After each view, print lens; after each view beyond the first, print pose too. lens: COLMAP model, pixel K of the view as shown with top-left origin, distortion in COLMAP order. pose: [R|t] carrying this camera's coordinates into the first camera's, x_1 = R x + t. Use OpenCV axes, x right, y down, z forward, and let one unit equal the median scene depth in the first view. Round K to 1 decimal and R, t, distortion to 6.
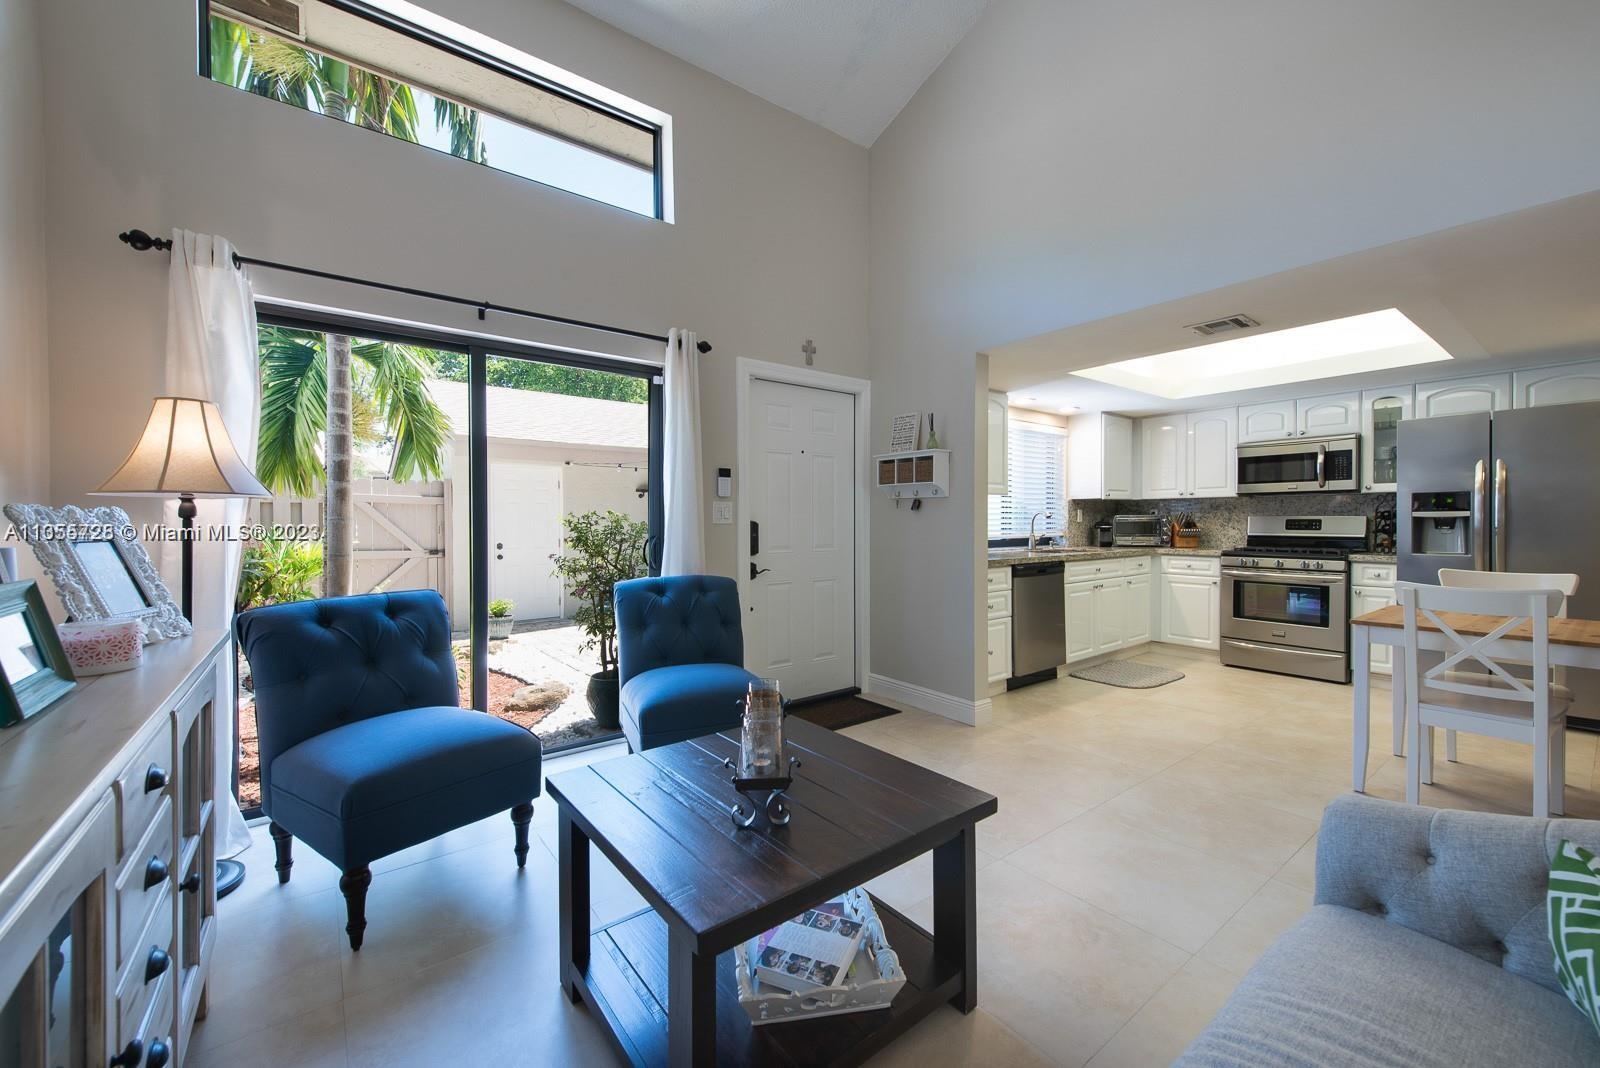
lens RADIAL K [[643.5, 0, 803.8], [0, 643.5, 526.5], [0, 0, 1]] dist [0.008547, -0.000436]
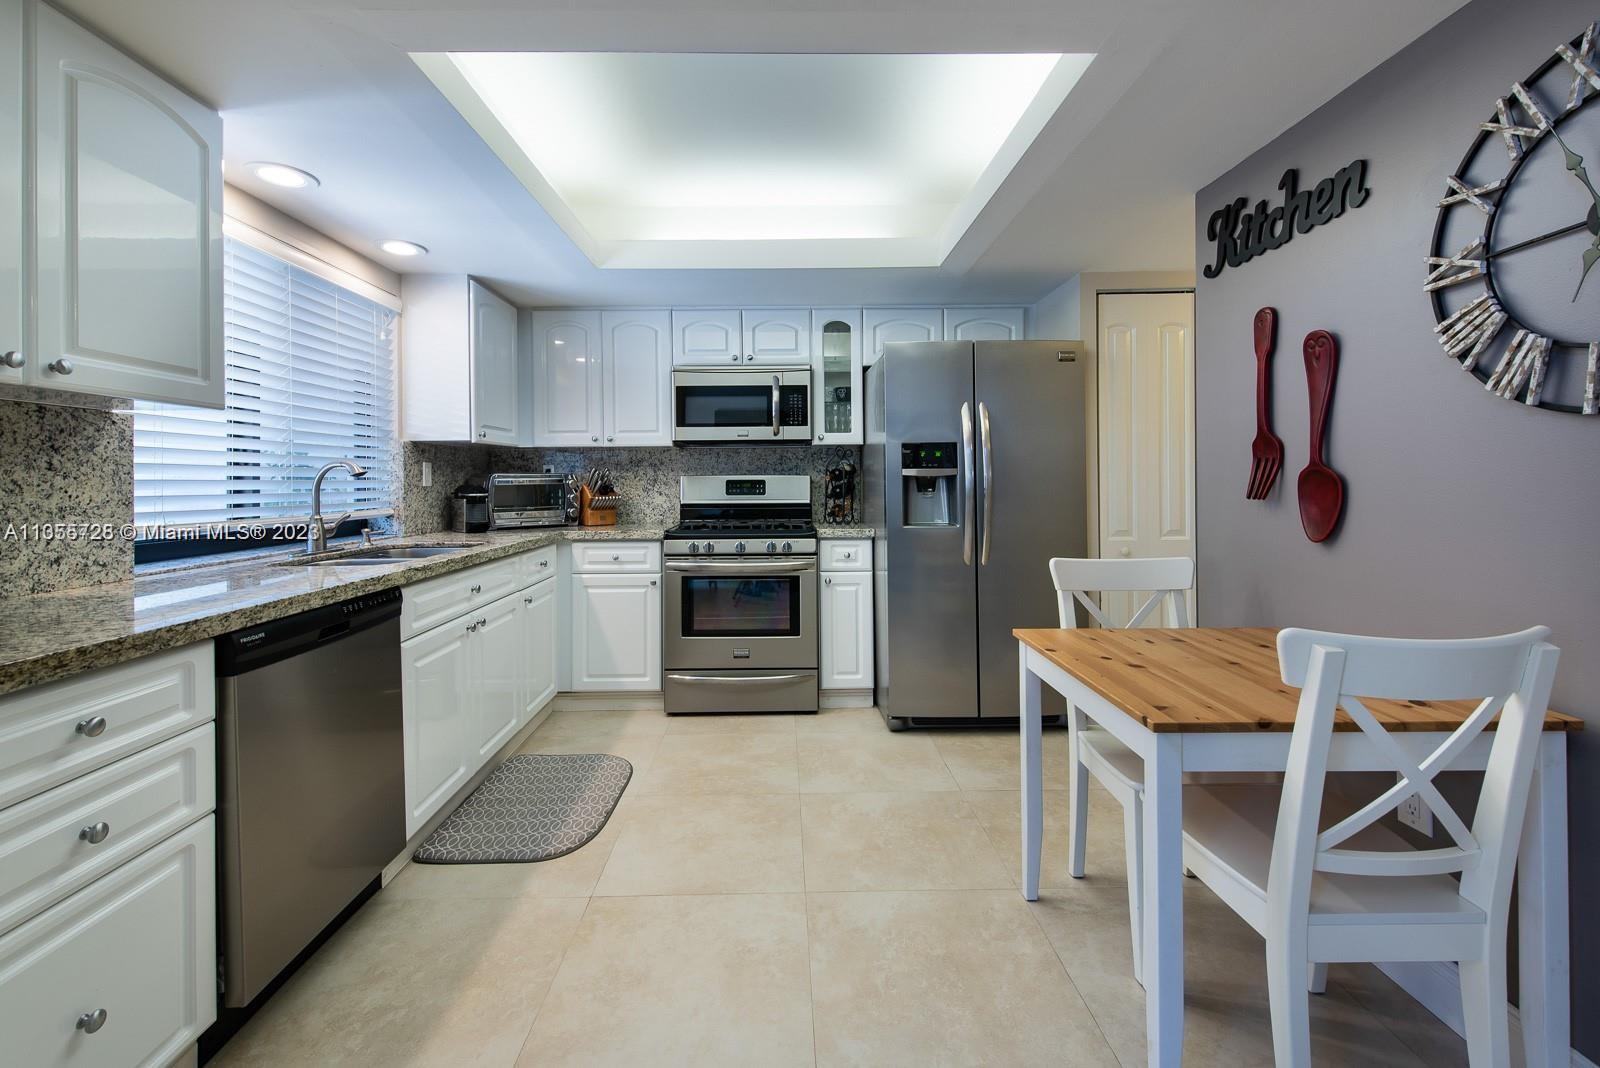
lens RADIAL K [[692.4, 0, 785.3], [0, 692.4, 477.5], [0, 0, 1]] dist [-0.000990, -0.000649]
pose [[0.616370, 0.001403, 0.787456, 0.198062], [0.013040, 0.999843, -0.011988, -0.004284], [-0.787349, 0.017657, 0.616255, 0.507347]]
